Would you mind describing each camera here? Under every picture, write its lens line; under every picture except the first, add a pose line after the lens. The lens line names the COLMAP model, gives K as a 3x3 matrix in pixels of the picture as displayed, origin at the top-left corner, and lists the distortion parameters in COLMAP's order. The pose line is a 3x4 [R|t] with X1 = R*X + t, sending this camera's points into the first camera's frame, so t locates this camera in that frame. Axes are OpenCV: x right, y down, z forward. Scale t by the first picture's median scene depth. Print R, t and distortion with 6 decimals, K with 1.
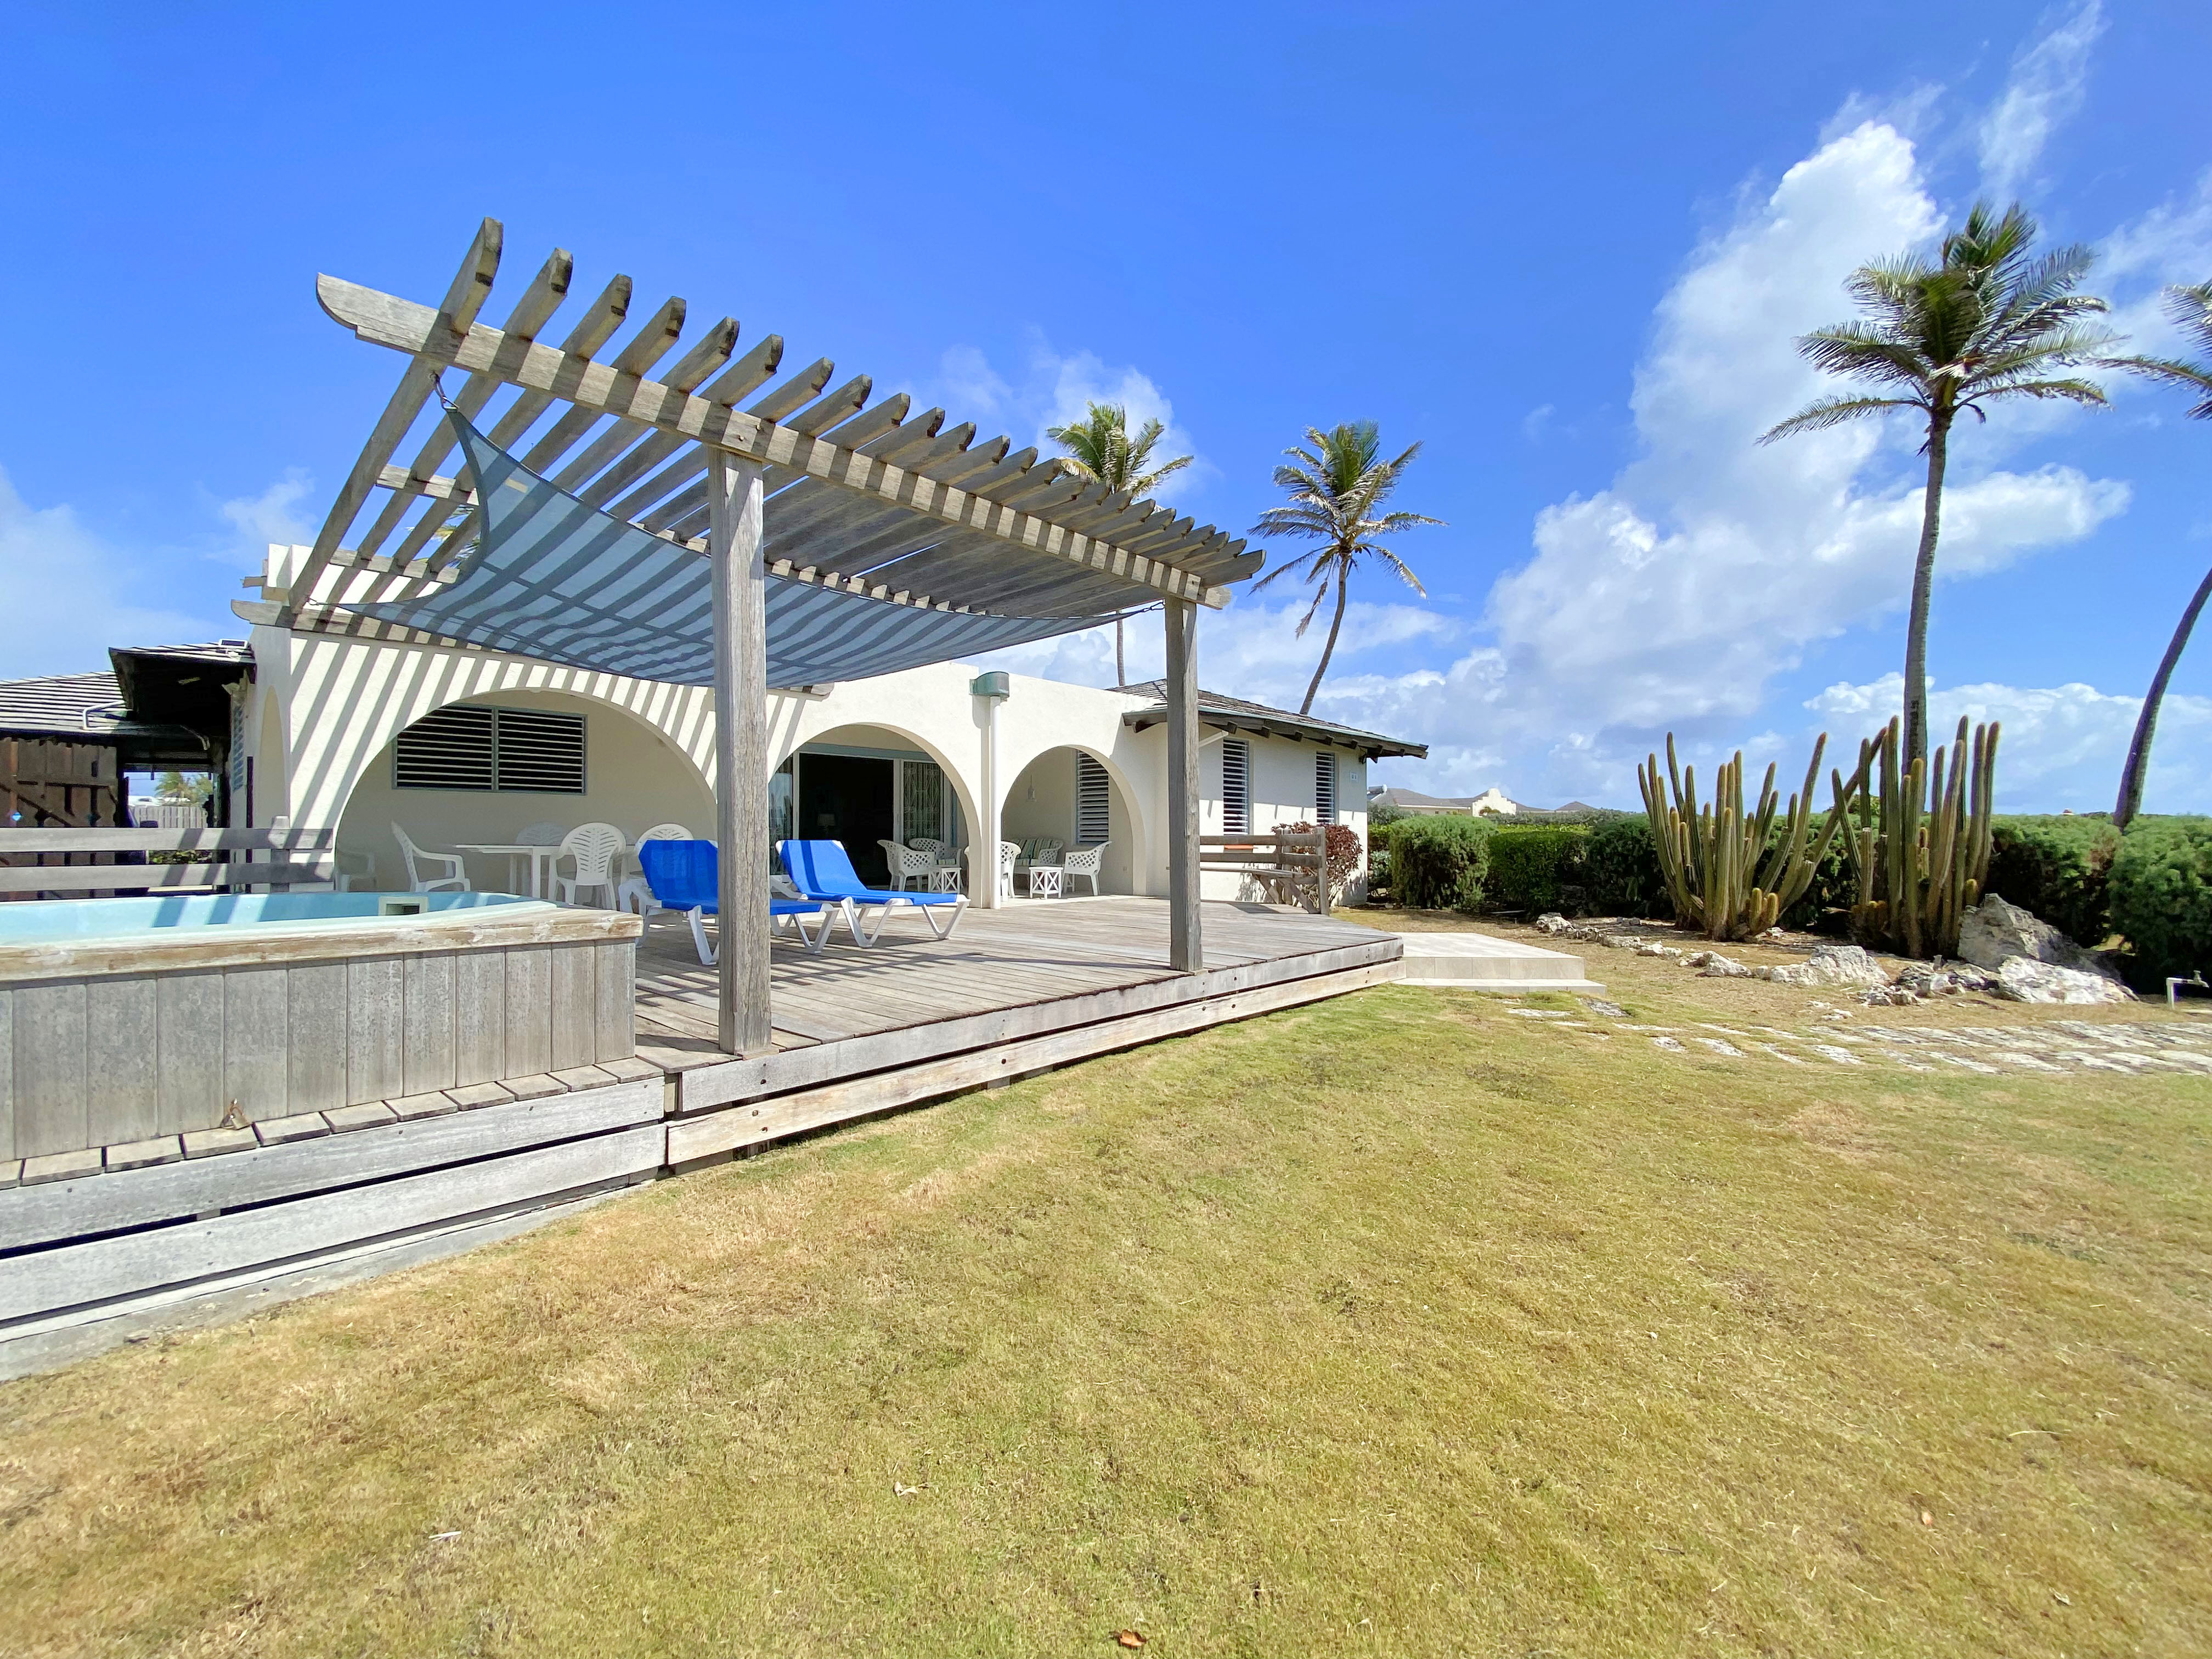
lens RADIAL K [[892.1, 0, 1102.6], [0, 892.1, 821.9], [0, 0, 1]] dist [0.002893, -0.002210]
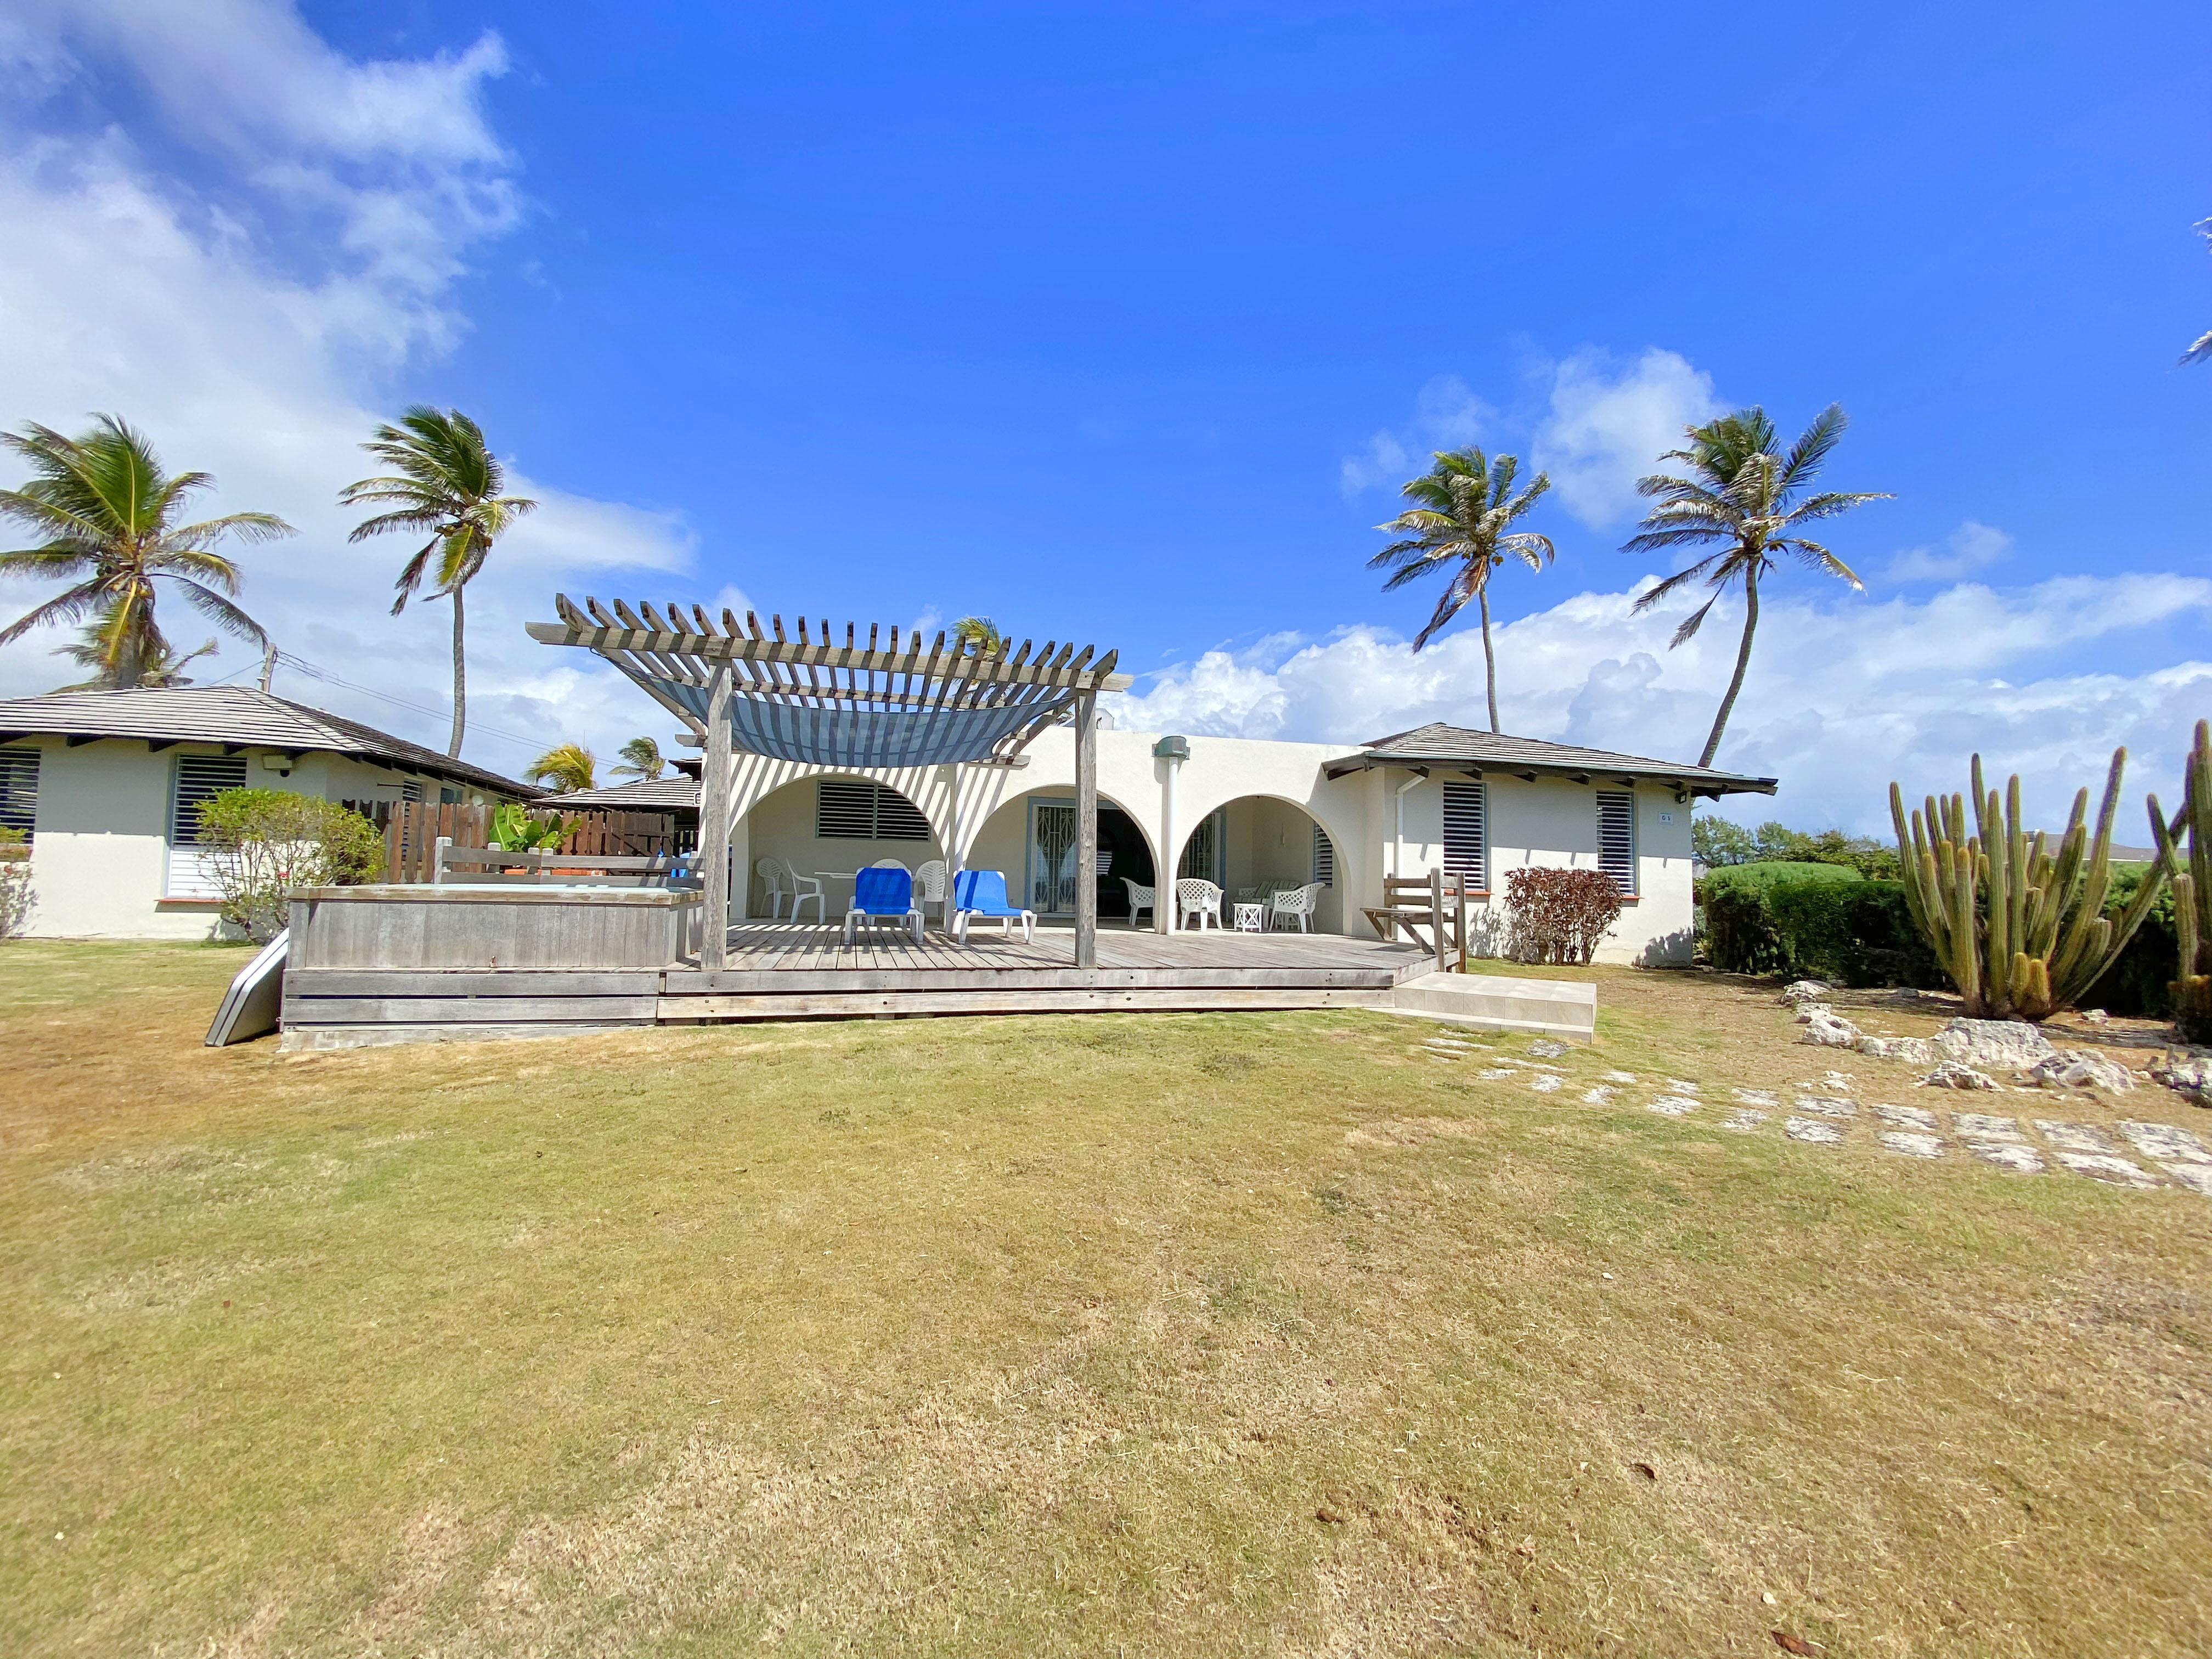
lens RADIAL K [[892.1, 0, 1108.2], [0, 892.1, 829.2], [0, 0, 1]] dist [0.002893, -0.002210]
pose [[0.853417, -0.013822, -0.521045, 0.419040], [-0.012592, 0.998810, -0.047119, 0.012976], [0.521076, 0.046773, 0.852228, -0.058352]]
